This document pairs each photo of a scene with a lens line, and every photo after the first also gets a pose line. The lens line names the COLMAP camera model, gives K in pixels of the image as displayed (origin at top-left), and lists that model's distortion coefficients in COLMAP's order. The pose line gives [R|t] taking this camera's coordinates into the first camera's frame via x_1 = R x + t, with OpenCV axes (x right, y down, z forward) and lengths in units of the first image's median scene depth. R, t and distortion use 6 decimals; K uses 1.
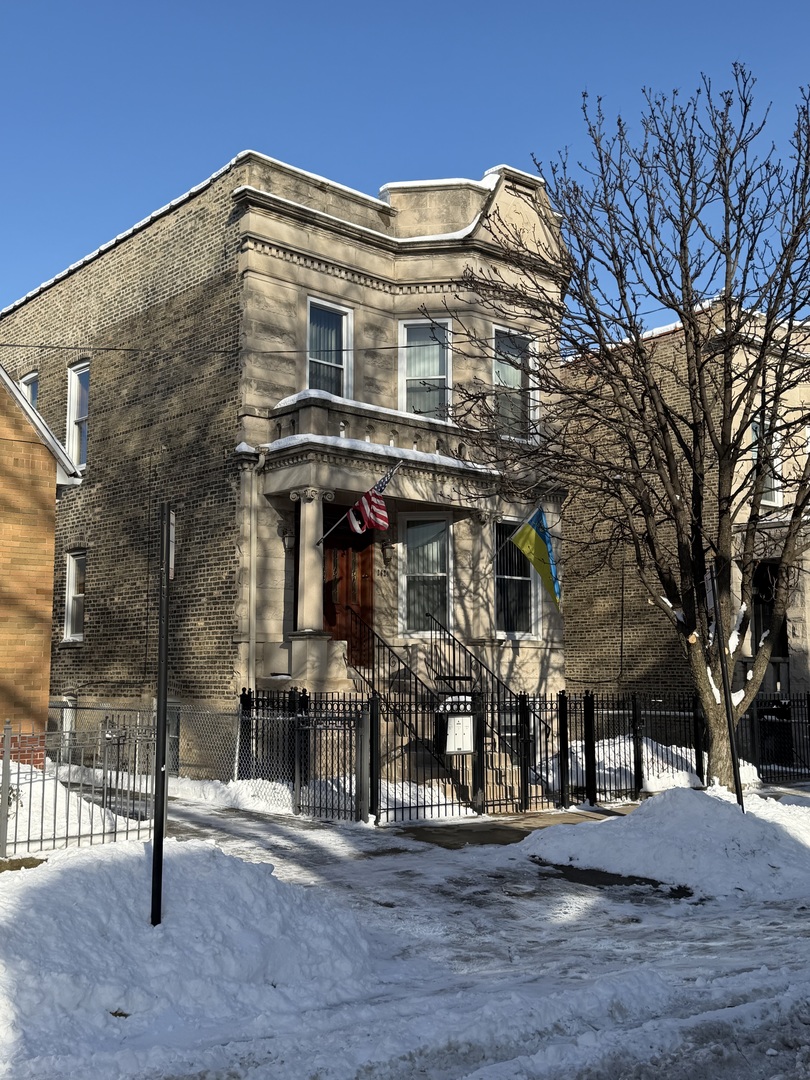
lens RADIAL K [[1154.6, 0, 402.6], [0, 1154.6, 545.1], [0, 0, 1]] dist [0.178753, -0.438246]
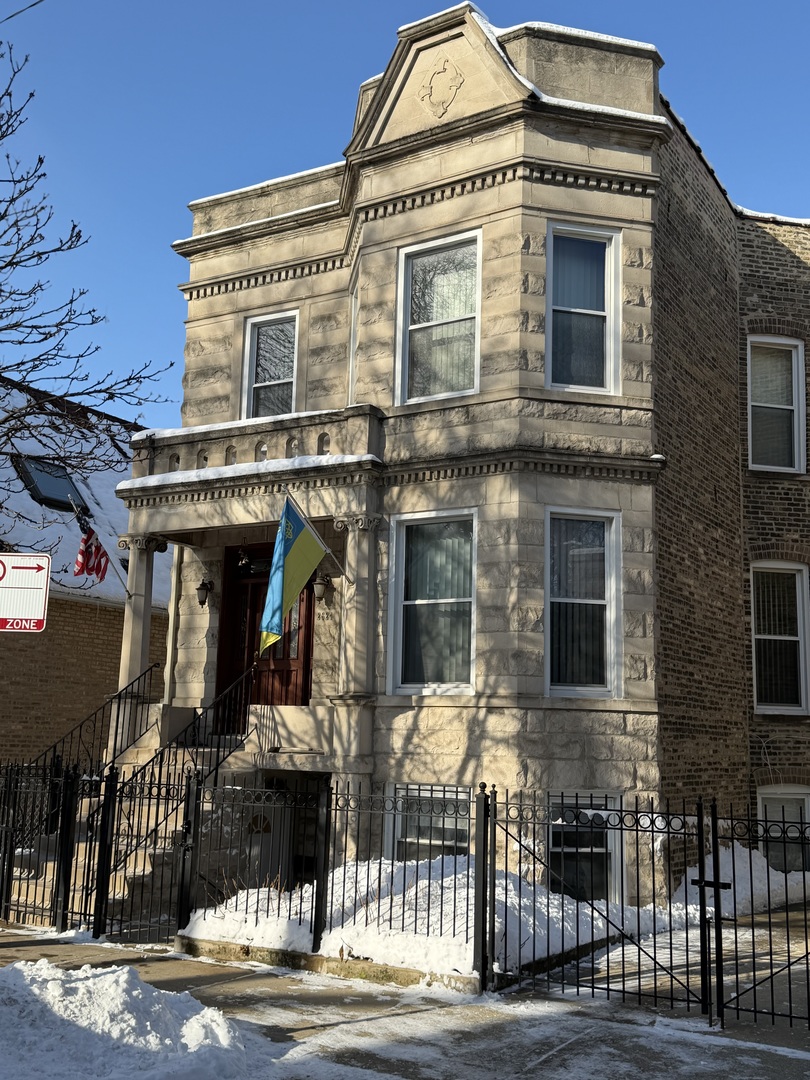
lens RADIAL K [[1154.6, 0, 402.6], [0, 1154.6, 545.1], [0, 0, 1]] dist [0.178753, -0.438246]
pose [[0.284334, -0.156203, -0.945915, 0.755612], [0.083172, 0.986937, -0.137977, 0.090172], [0.955111, -0.039443, 0.293612, 0.821249]]
